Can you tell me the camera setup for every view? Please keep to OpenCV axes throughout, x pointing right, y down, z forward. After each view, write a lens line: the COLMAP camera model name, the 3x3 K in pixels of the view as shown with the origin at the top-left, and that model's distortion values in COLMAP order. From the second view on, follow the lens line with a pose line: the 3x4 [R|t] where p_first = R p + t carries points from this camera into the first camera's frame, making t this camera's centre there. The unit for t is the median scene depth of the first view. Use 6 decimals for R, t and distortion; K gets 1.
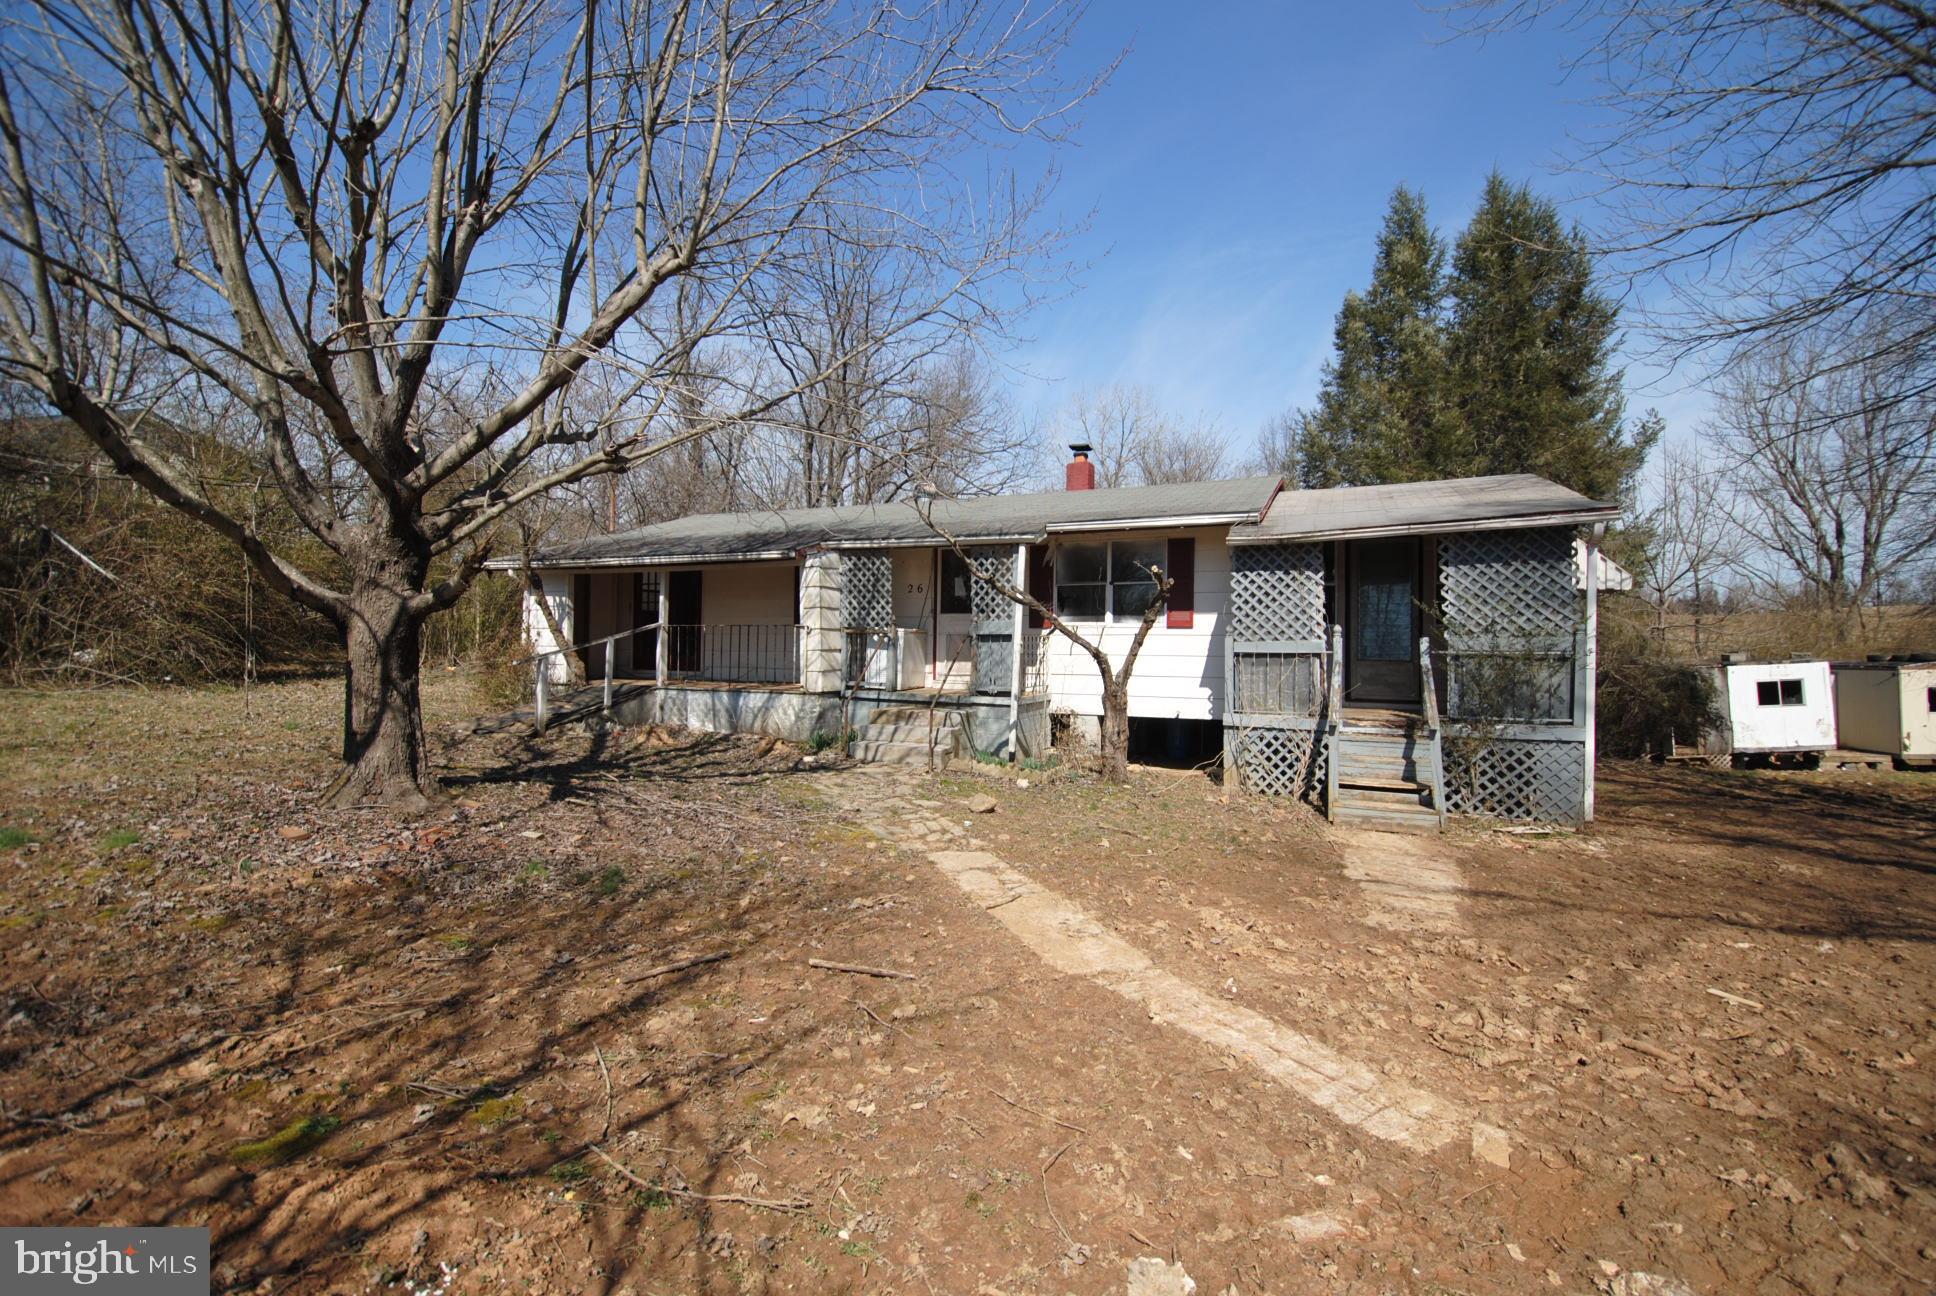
lens RADIAL K [[781.6, 0, 1007.8], [0, 781.6, 641.6], [0, 0, 1]] dist [0.000974, -0.000102]
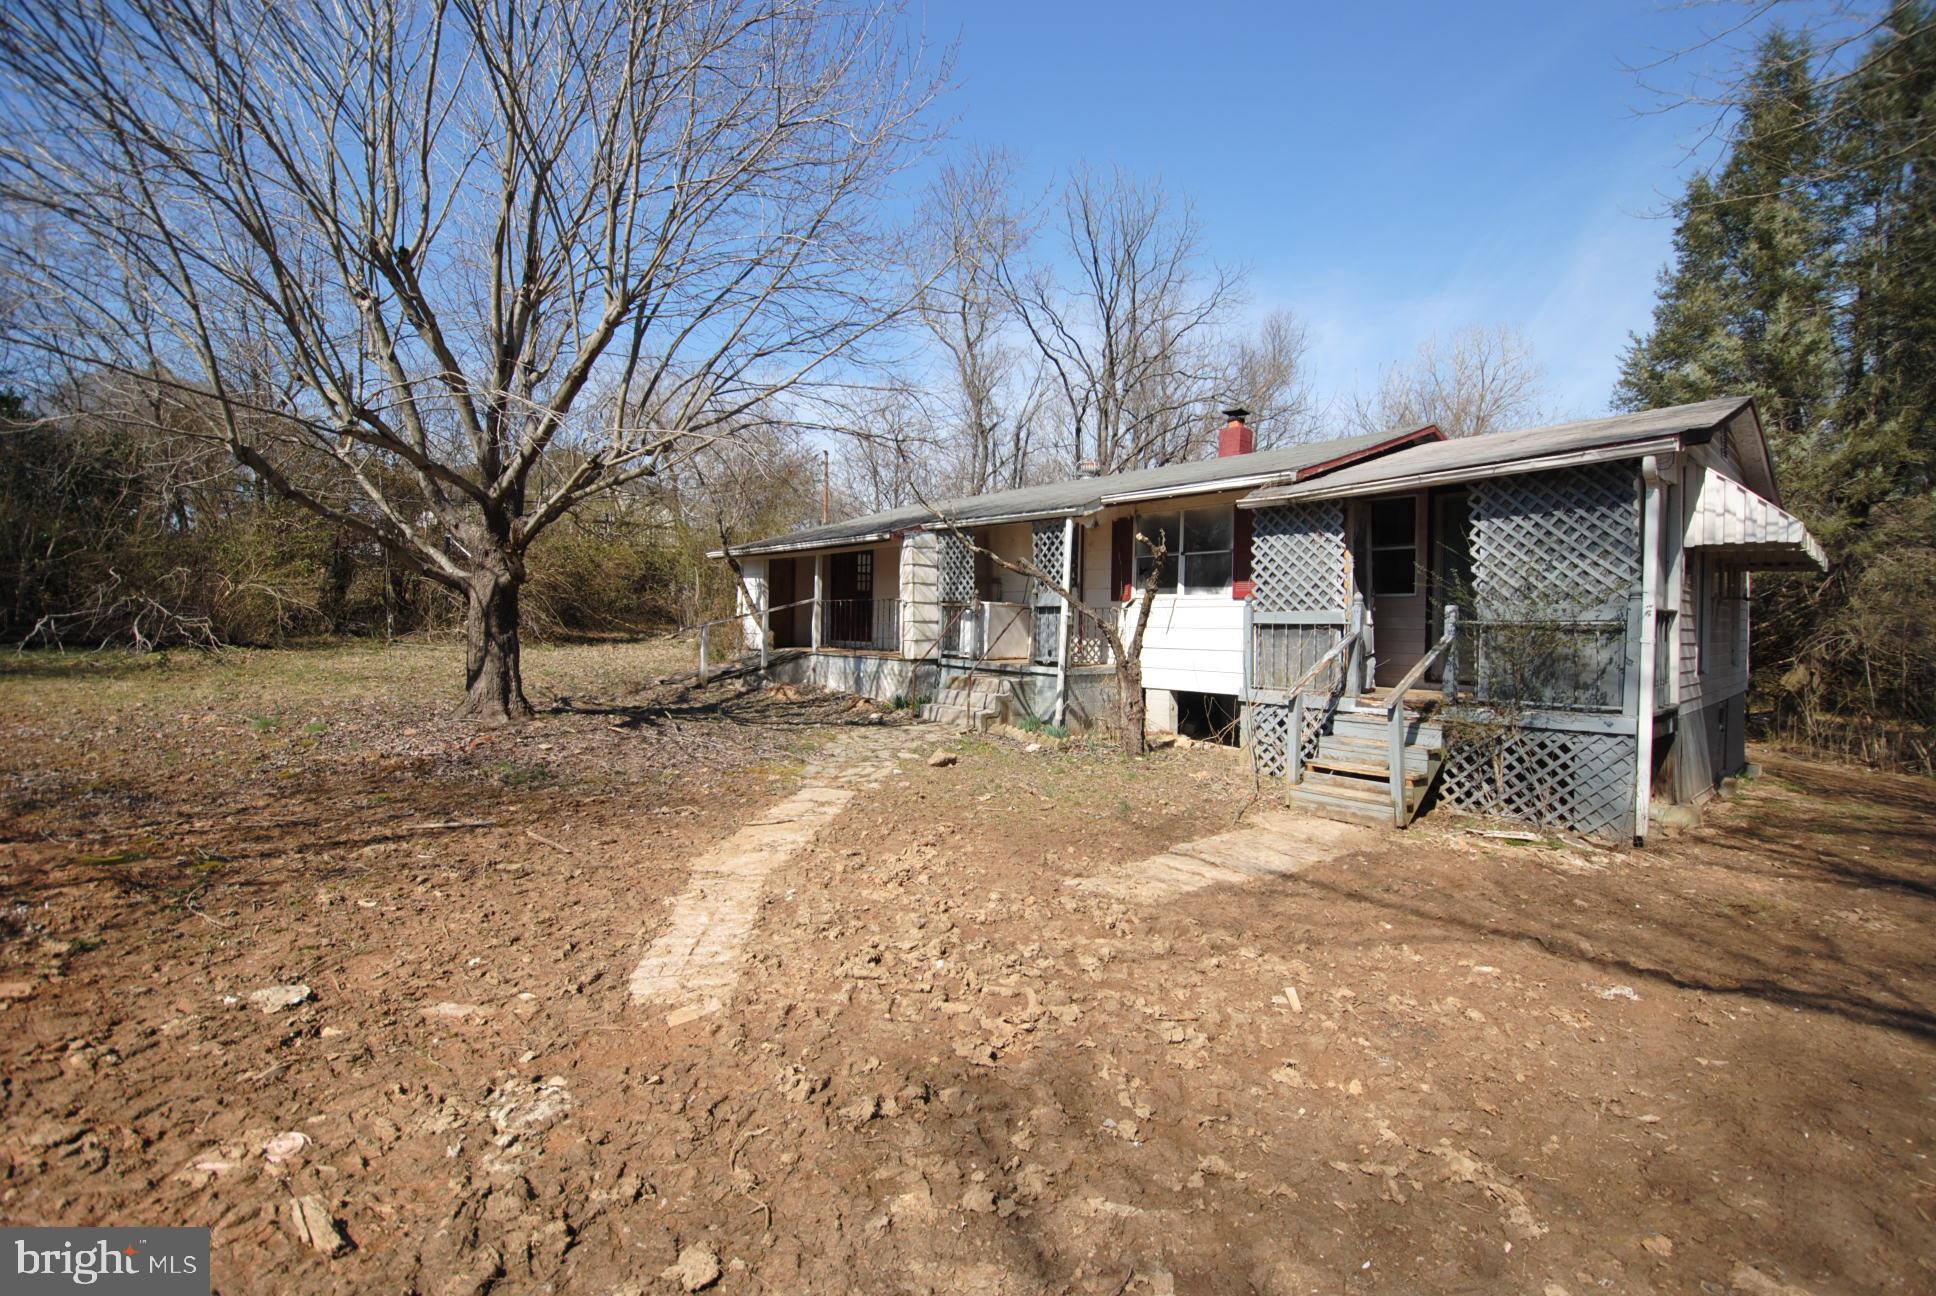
lens RADIAL K [[781.6, 0, 1007.8], [0, 781.6, 641.6], [0, 0, 1]] dist [0.000974, -0.000102]
pose [[0.925149, 0.013933, -0.379348, 0.340112], [-0.005032, 0.999689, 0.024444, 0.012997], [0.379570, -0.020705, 0.924931, 0.023042]]
